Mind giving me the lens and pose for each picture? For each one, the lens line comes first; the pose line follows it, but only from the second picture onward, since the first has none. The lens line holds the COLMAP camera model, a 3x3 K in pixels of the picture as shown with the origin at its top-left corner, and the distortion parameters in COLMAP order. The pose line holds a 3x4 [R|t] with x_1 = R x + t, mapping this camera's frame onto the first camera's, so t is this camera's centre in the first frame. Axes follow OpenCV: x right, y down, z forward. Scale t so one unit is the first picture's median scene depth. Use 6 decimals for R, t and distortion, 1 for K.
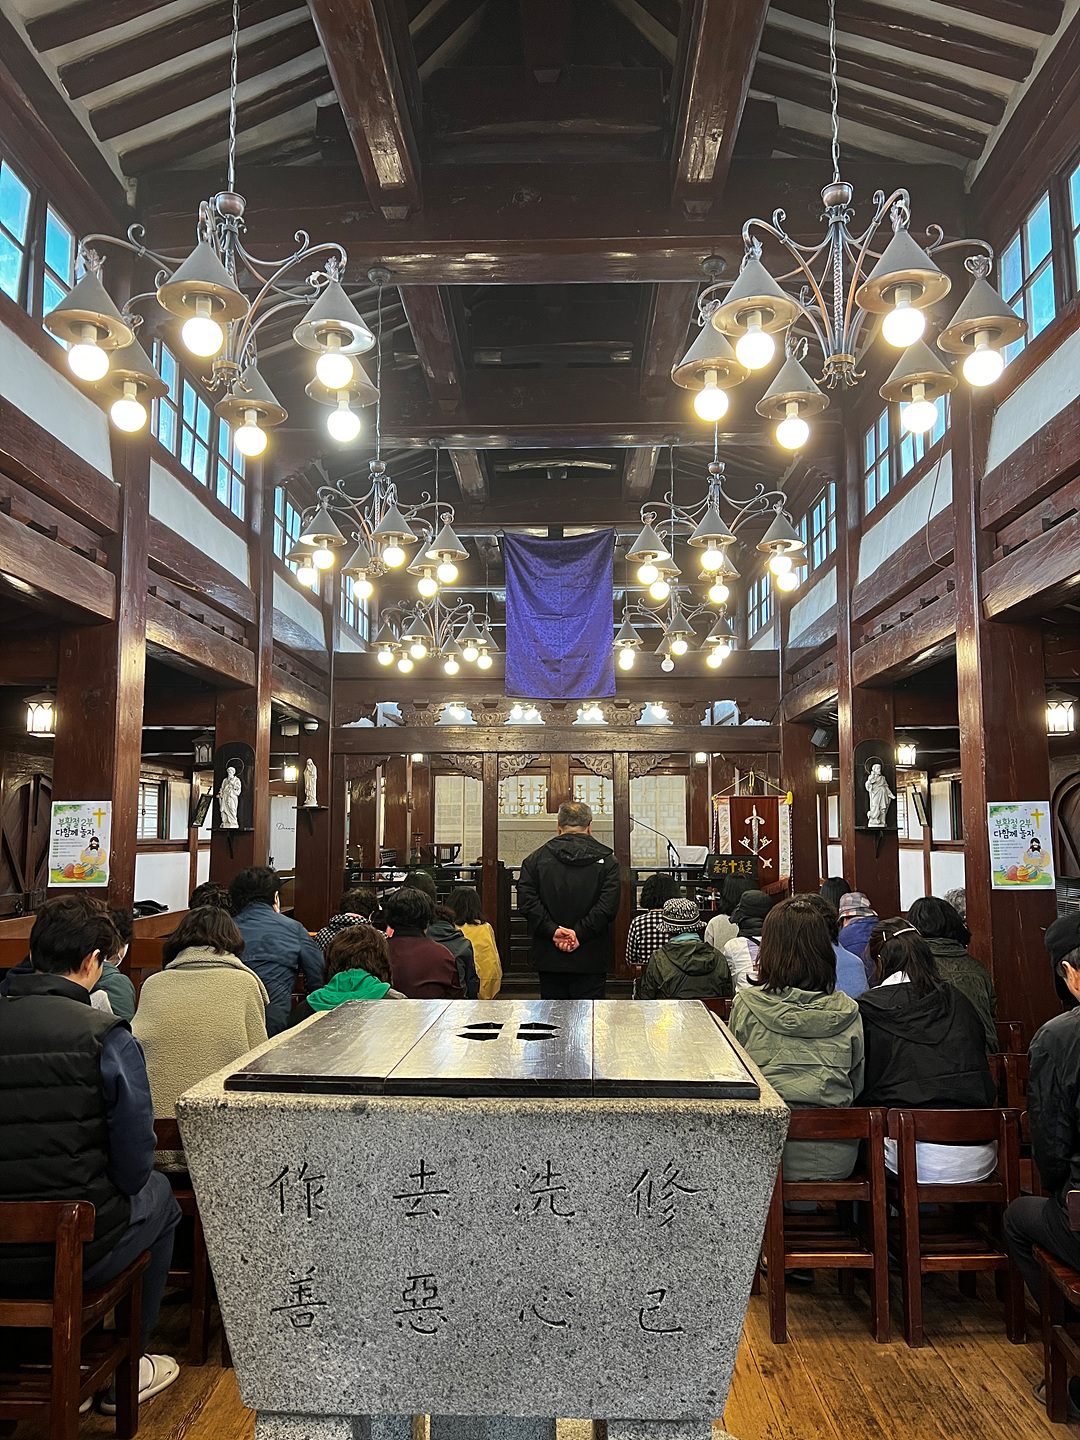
lens RADIAL K [[1070.8, 0, 542.2], [0, 1070.8, 720.7], [0, 0, 1]] dist [0.067307, -0.082036]
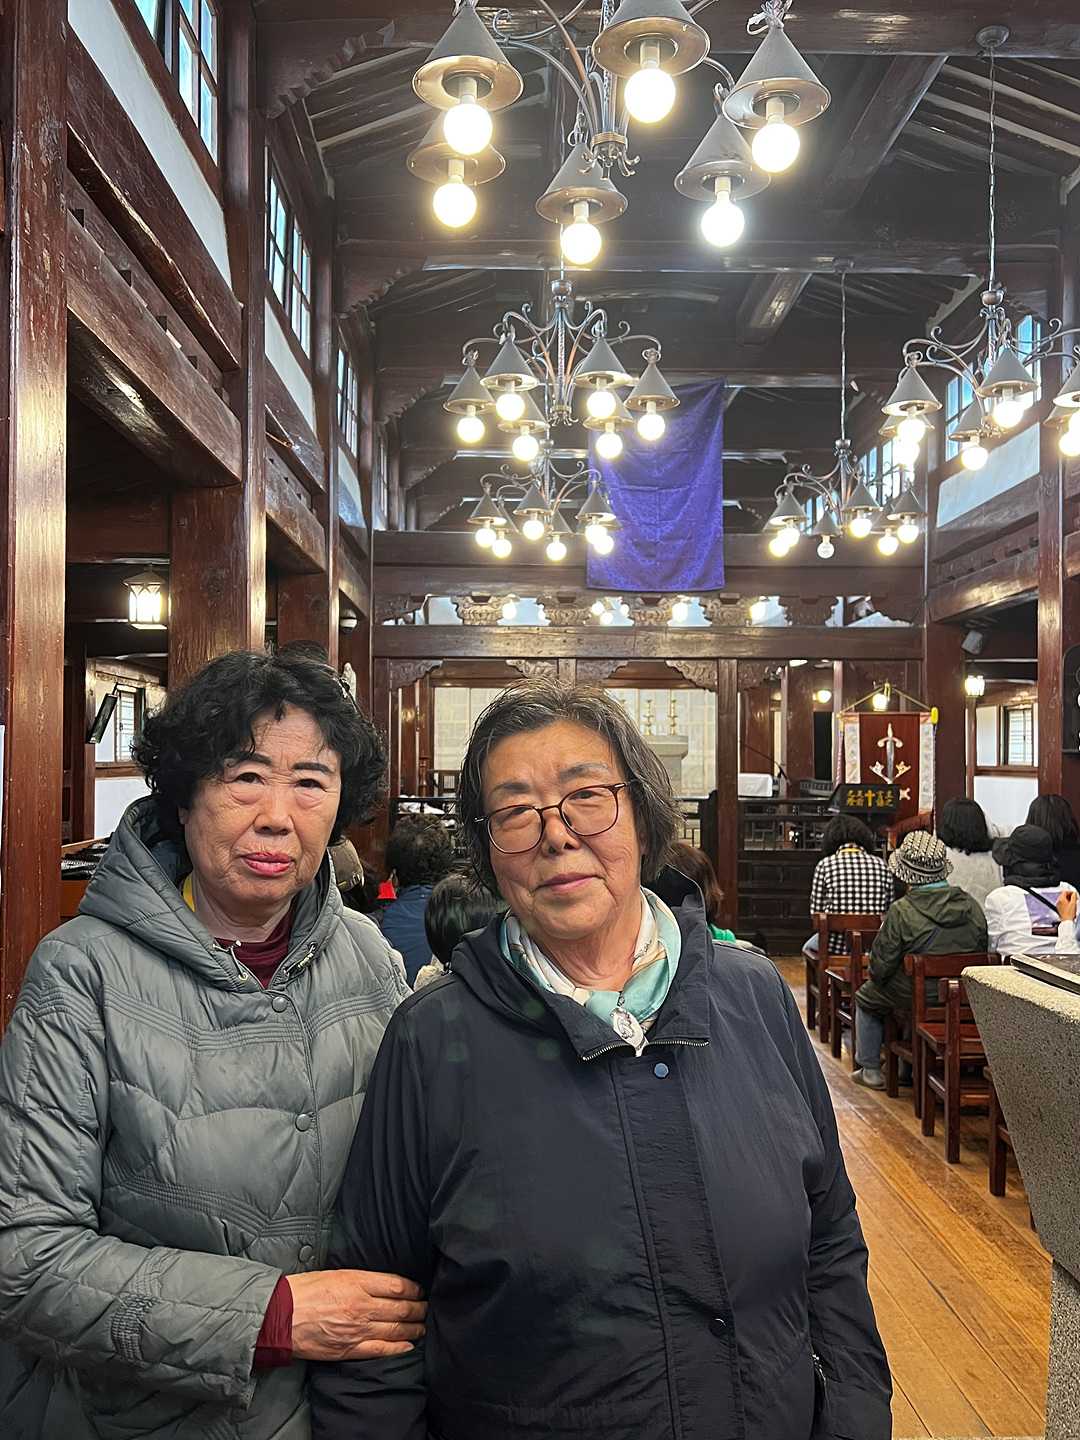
lens RADIAL K [[1301.0, 0, 514.2], [0, 1301.0, 721.6], [0, 0, 1]] dist [0.078701, -0.107892]
pose [[0.998833, 0.006652, 0.047841, -0.201935], [-0.010229, 0.997138, 0.074913, 0.006858], [-0.047205, -0.075315, 0.996042, 0.022545]]
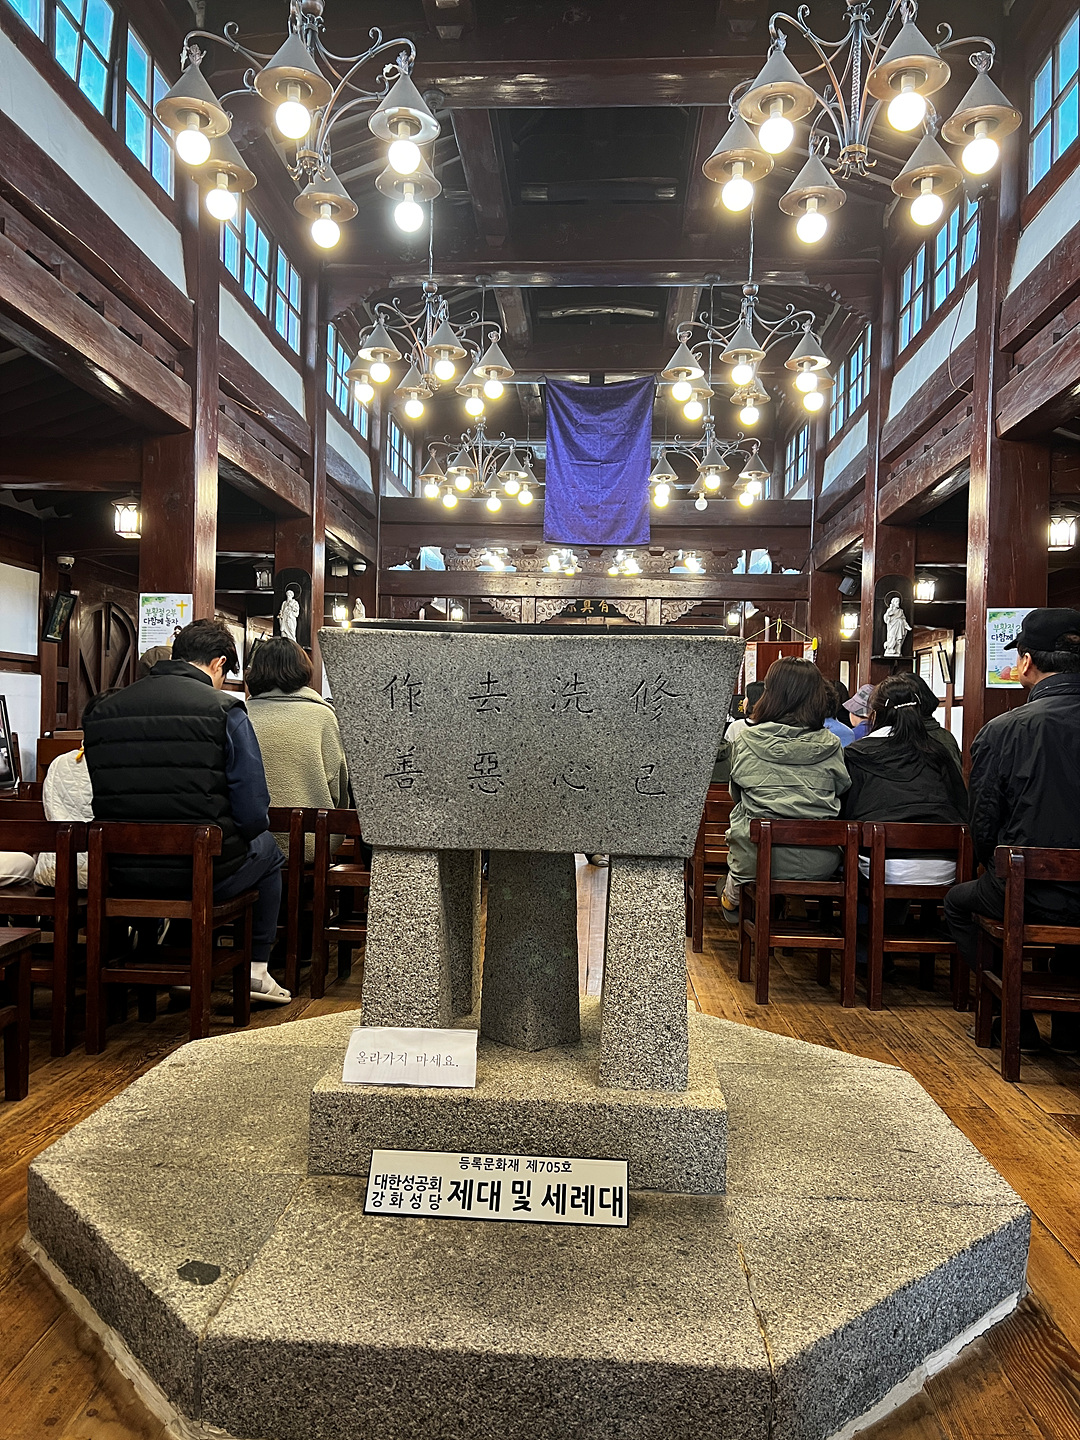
lens RADIAL K [[1082.8, 0, 535.9], [0, 1082.8, 734.4], [0, 0, 1]] dist [0.050987, -0.055032]
pose [[0.999033, 0.023060, -0.037425, 0.001789], [-0.018953, 0.994122, 0.106595, 0.075384], [0.039663, -0.105783, 0.993598, -0.099242]]
